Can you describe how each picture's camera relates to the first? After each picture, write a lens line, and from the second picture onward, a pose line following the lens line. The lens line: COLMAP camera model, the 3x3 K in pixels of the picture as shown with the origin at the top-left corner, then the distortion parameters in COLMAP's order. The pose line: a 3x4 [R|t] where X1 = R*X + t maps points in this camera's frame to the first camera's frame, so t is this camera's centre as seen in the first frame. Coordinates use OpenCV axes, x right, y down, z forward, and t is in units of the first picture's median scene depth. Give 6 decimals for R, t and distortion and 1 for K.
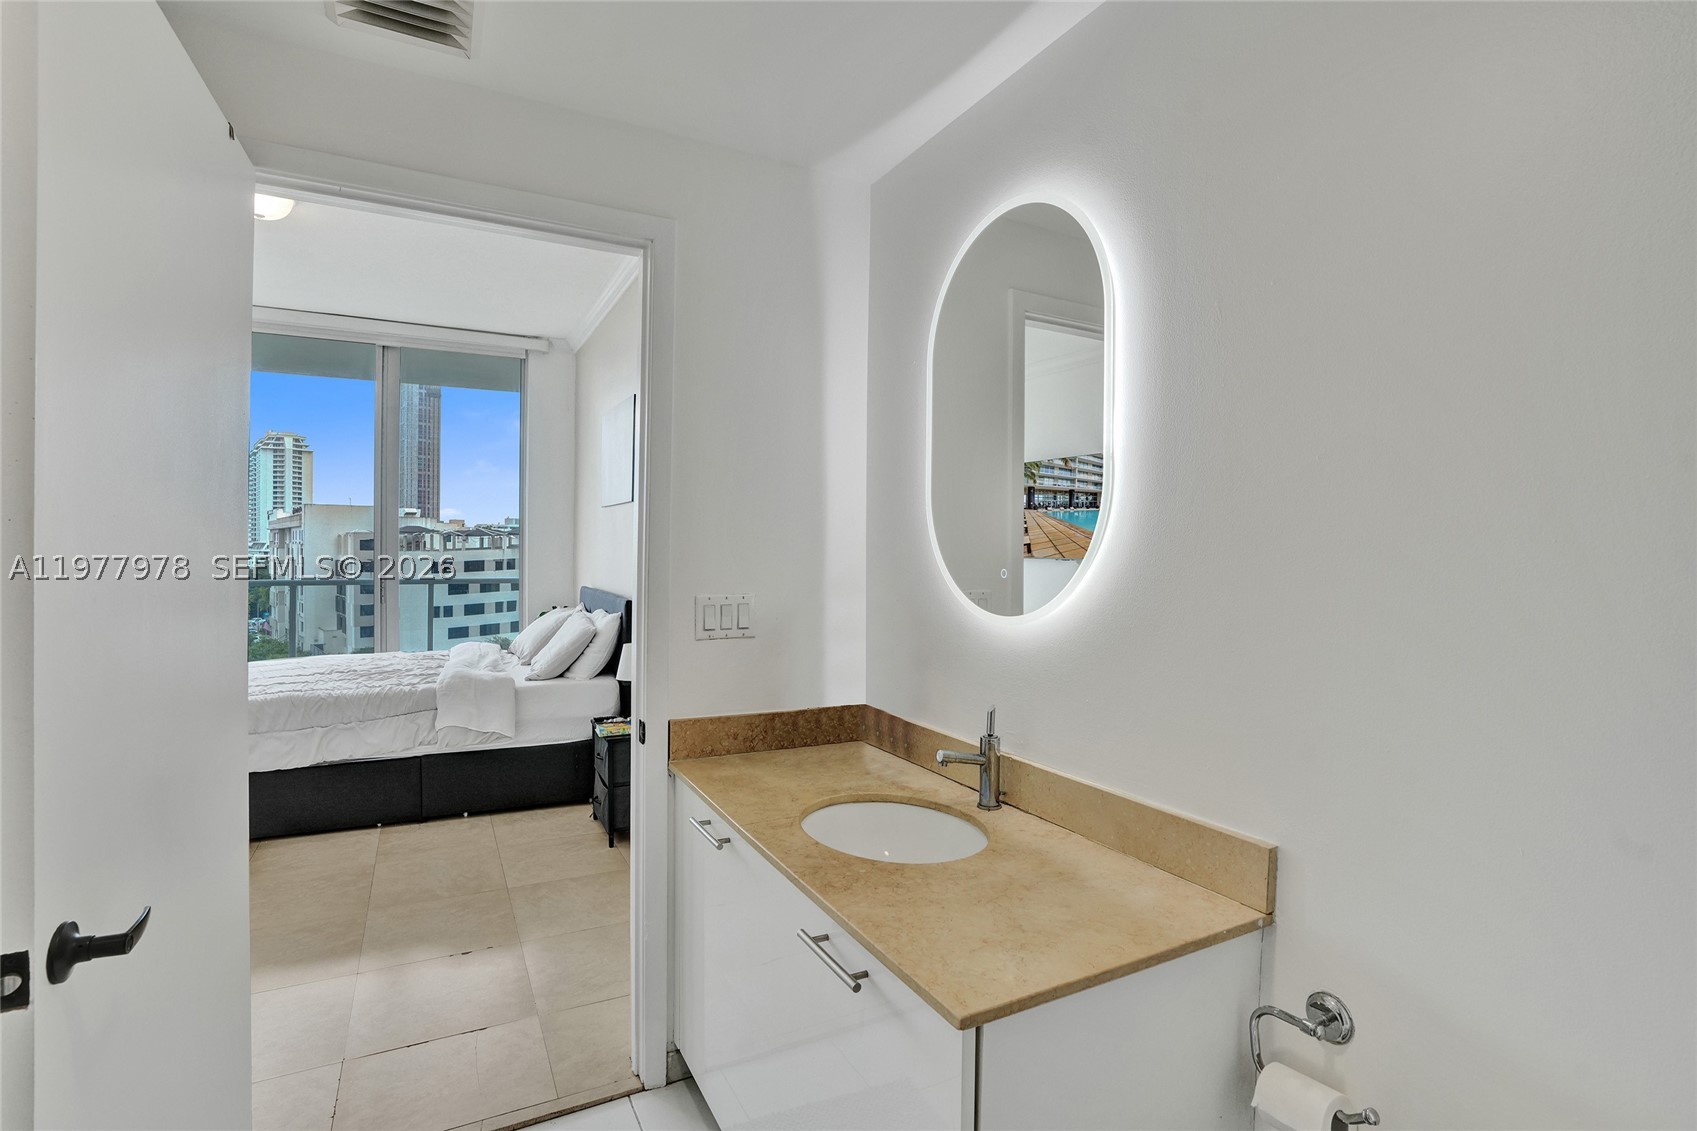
lens RADIAL K [[800.4, 0, 856.5], [0, 800.4, 563.1], [0, 0, 1]] dist [-0.073739, -0.000038]
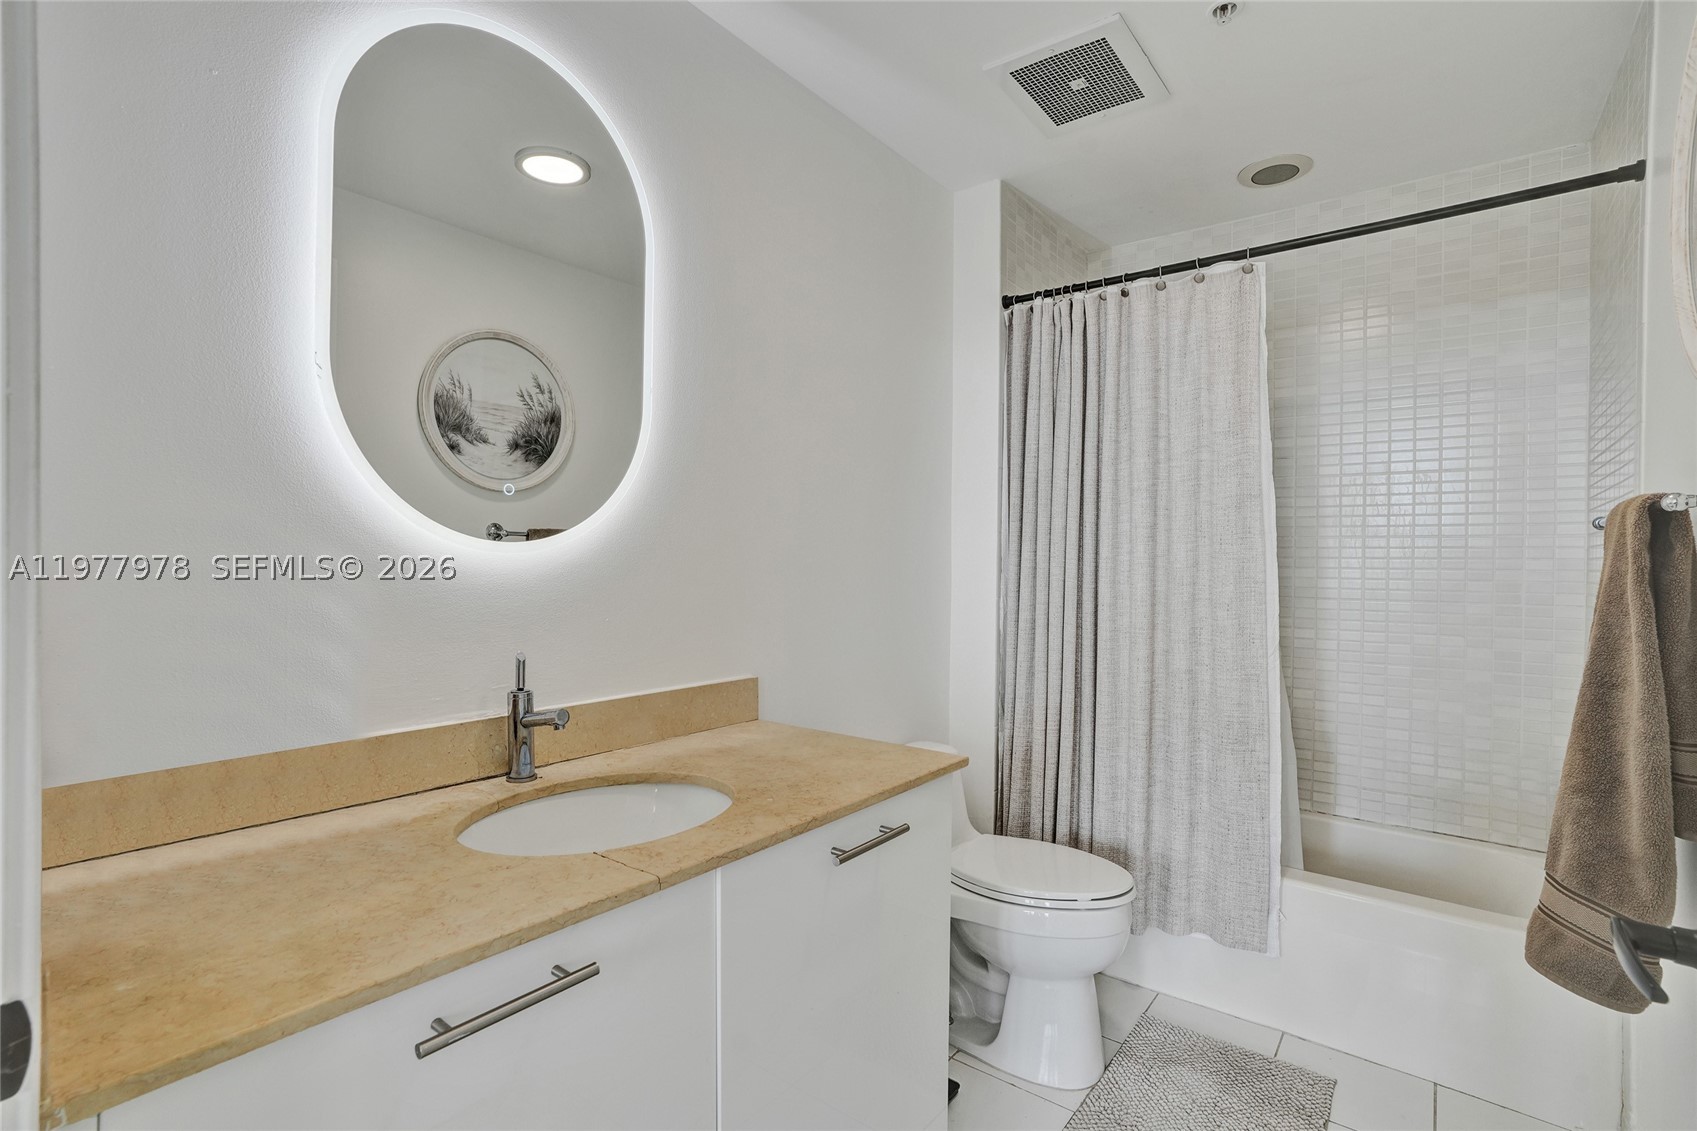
lens RADIAL K [[800.4, 0, 856.5], [0, 800.4, 563.1], [0, 0, 1]] dist [-0.073739, -0.000038]
pose [[-0.408542, -0.020890, 0.912501, -0.774124], [0.003358, 0.999697, 0.024390, 0.076894], [-0.912733, 0.013028, -0.408348, 1.127211]]
